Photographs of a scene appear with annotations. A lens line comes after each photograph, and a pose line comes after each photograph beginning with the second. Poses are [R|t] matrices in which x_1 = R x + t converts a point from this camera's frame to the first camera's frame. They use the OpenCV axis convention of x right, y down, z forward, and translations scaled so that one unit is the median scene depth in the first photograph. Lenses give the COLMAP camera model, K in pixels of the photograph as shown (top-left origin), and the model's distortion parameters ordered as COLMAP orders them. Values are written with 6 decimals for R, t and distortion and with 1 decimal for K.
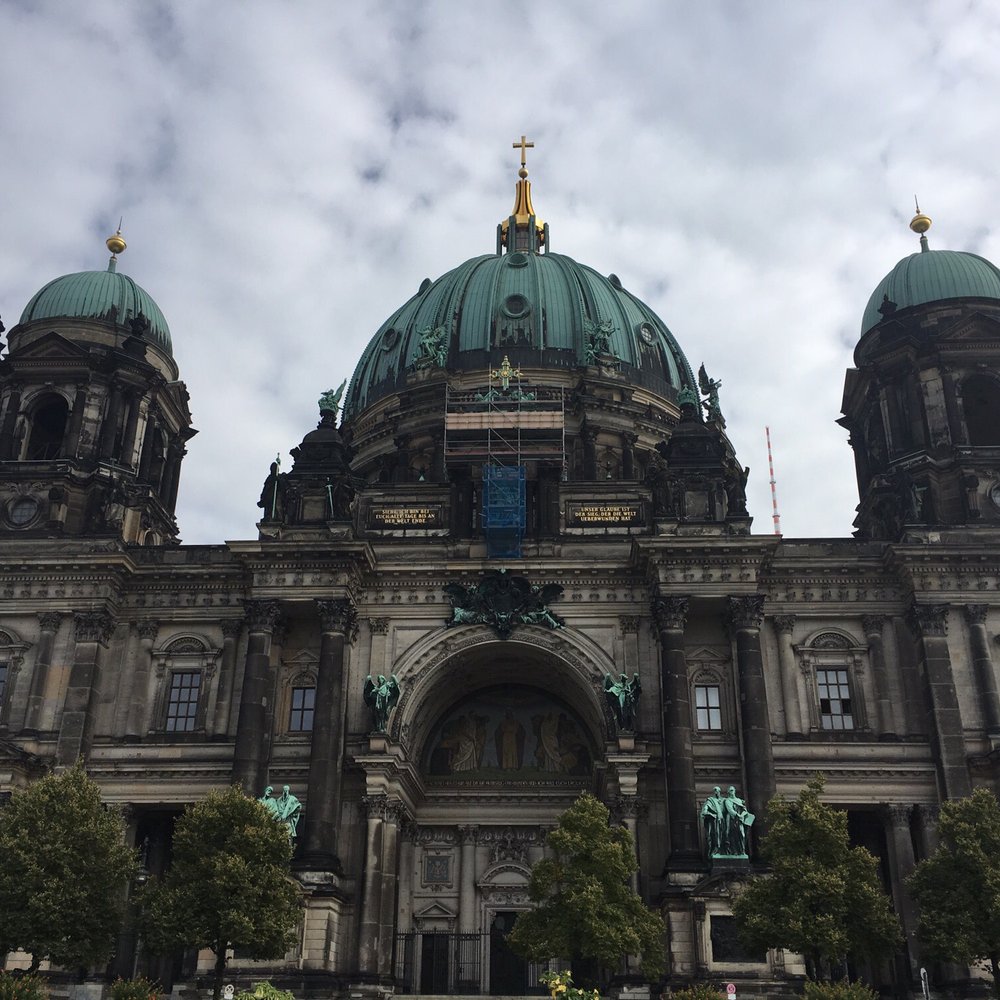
lens RADIAL K [[1140.5, 0, 506.2], [0, 1140.5, 449.5], [0, 0, 1]] dist [0.029118, 0.000000]
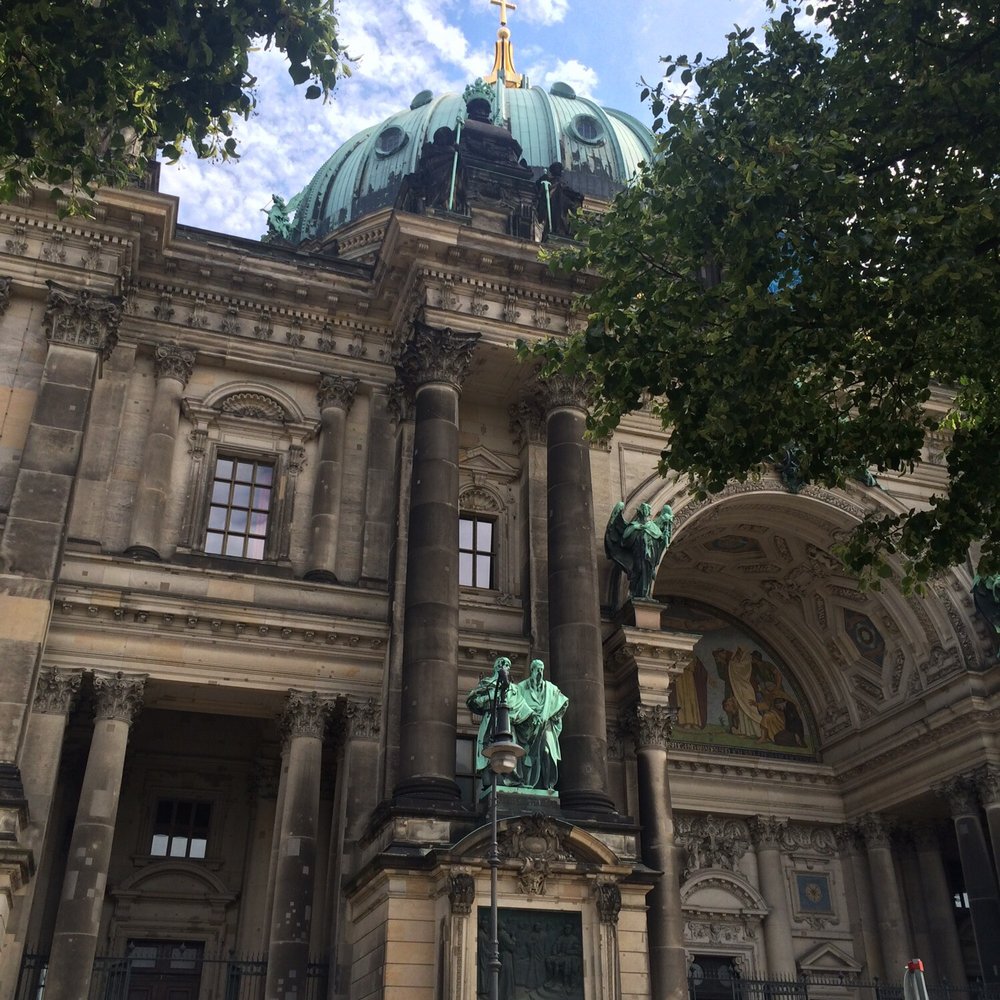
lens RADIAL K [[1140.5, 0, 505.7], [0, 1140.5, 472.6], [0, 0, 1]] dist [0.029118, 0.000000]
pose [[0.931590, 0.172538, 0.319955, -0.333864], [-0.151635, 0.984391, -0.089333, 0.230300], [-0.330375, 0.034705, 0.943212, 0.475191]]
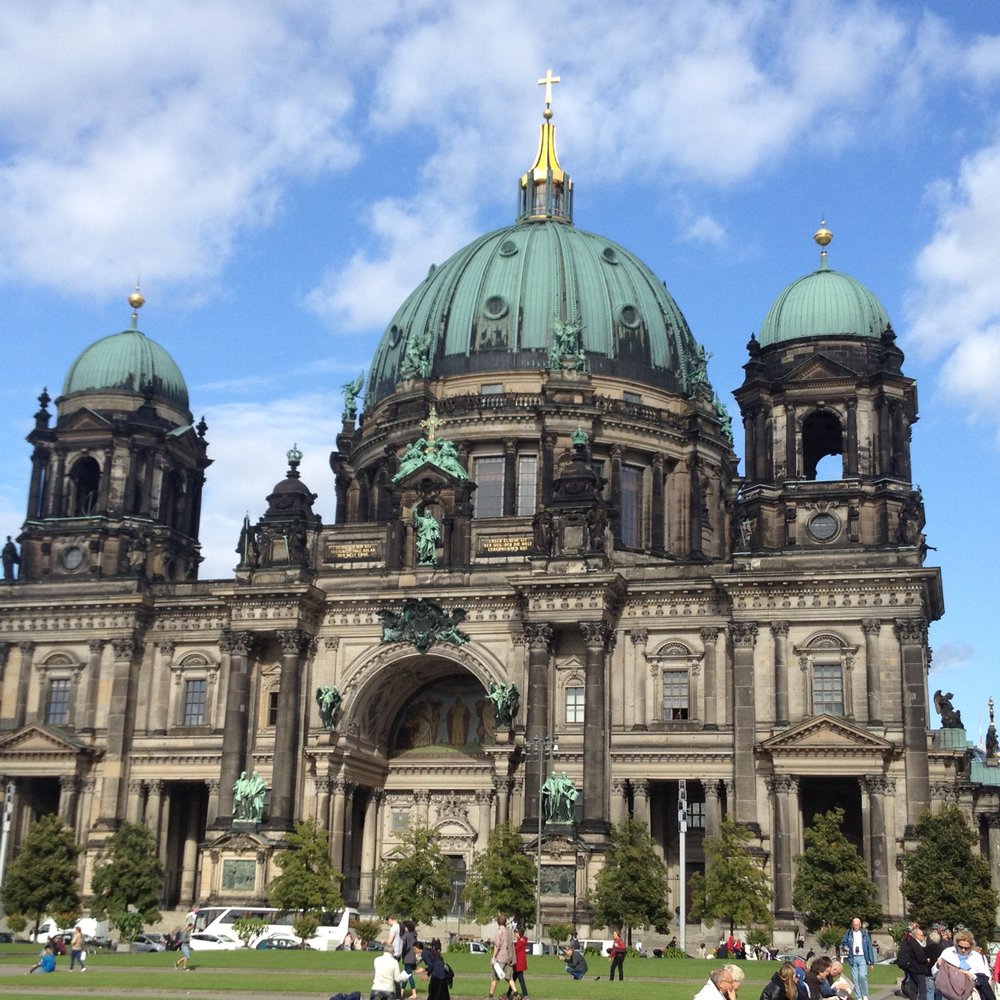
lens RADIAL K [[1645.3, 0, 524.9], [0, 1645.3, 357.7], [0, 0, 1]] dist [-0.015646, 0.000000]
pose [[0.974351, -0.060315, -0.216798, 0.519824], [0.085532, 0.990369, 0.108876, -0.345764], [0.208143, -0.124626, 0.970126, -0.707040]]
